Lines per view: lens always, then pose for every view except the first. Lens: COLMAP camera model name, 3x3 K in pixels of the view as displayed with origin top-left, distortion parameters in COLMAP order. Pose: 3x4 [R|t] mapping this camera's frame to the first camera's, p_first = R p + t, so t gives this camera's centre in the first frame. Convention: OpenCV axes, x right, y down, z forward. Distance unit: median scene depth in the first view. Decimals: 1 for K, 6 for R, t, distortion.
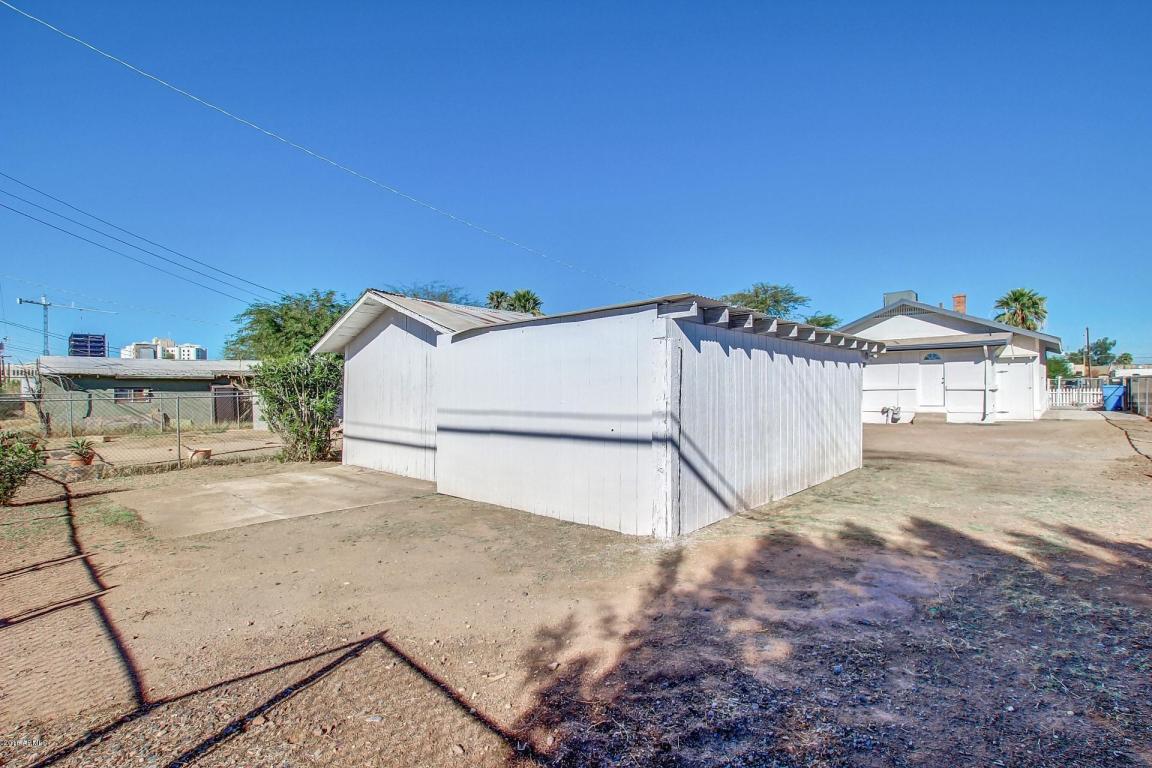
lens RADIAL K [[535.4, 0, 573.9], [0, 535.4, 392.4], [0, 0, 1]] dist [-0.037505, 0.006271]
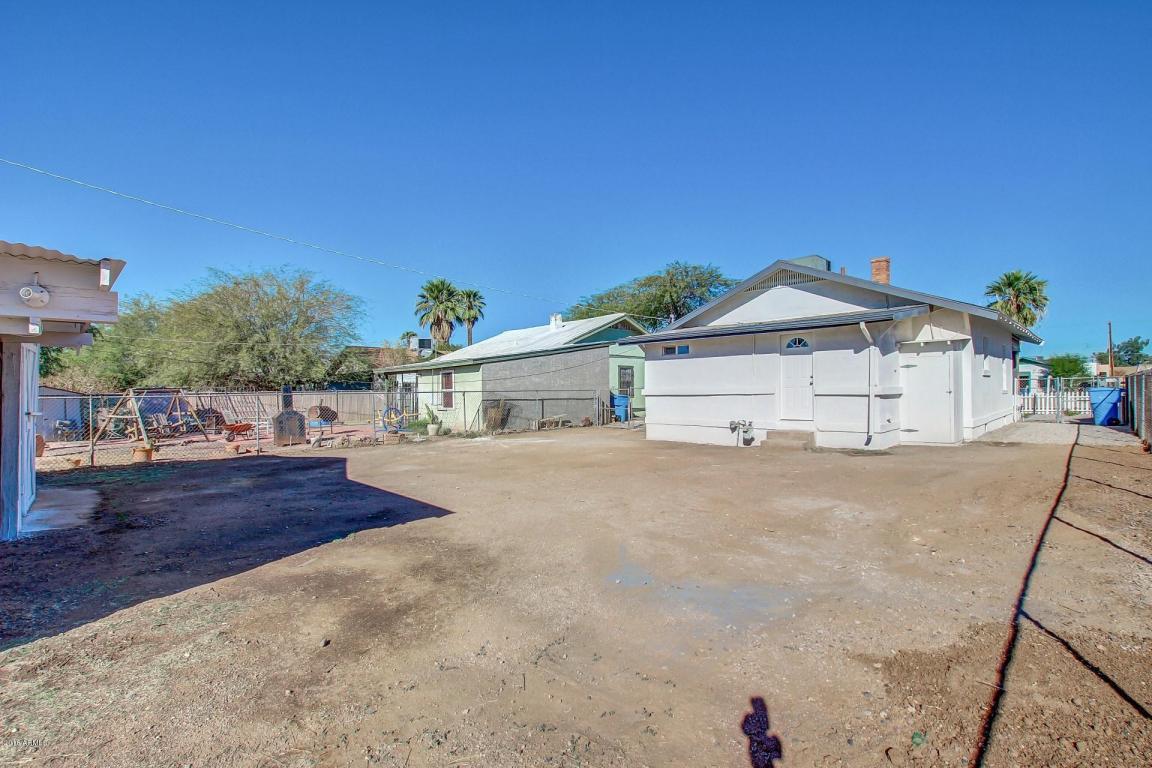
lens RADIAL K [[535.4, 0, 573.9], [0, 535.4, 392.4], [0, 0, 1]] dist [-0.037505, 0.006271]
pose [[0.999400, 0.000201, -0.034621, 0.416487], [-0.000344, 0.999991, -0.004127, -0.004989], [0.034620, 0.004136, 0.999392, 0.334359]]
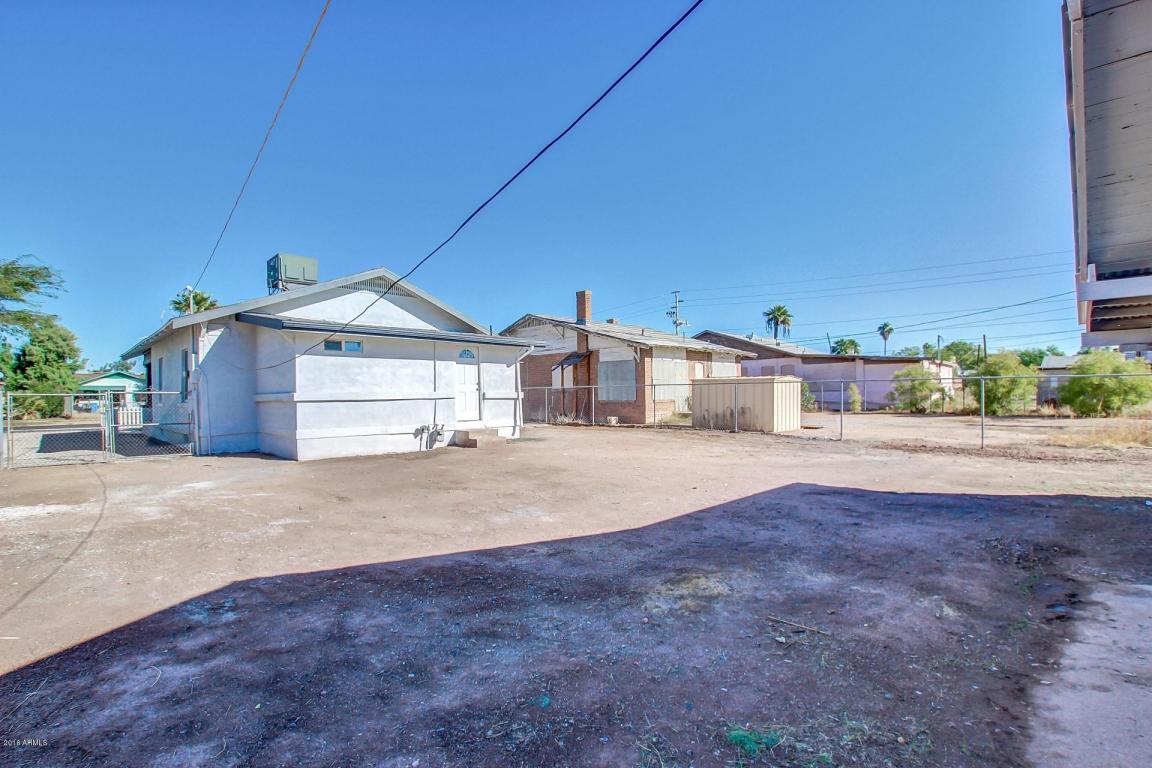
lens RADIAL K [[535.4, 0, 573.9], [0, 535.4, 392.4], [0, 0, 1]] dist [-0.037505, 0.006271]
pose [[0.019327, 0.016644, 0.999675, -0.065855], [0.019567, 0.999664, -0.017023, 0.001784], [-0.999622, 0.019889, 0.018995, 0.805591]]
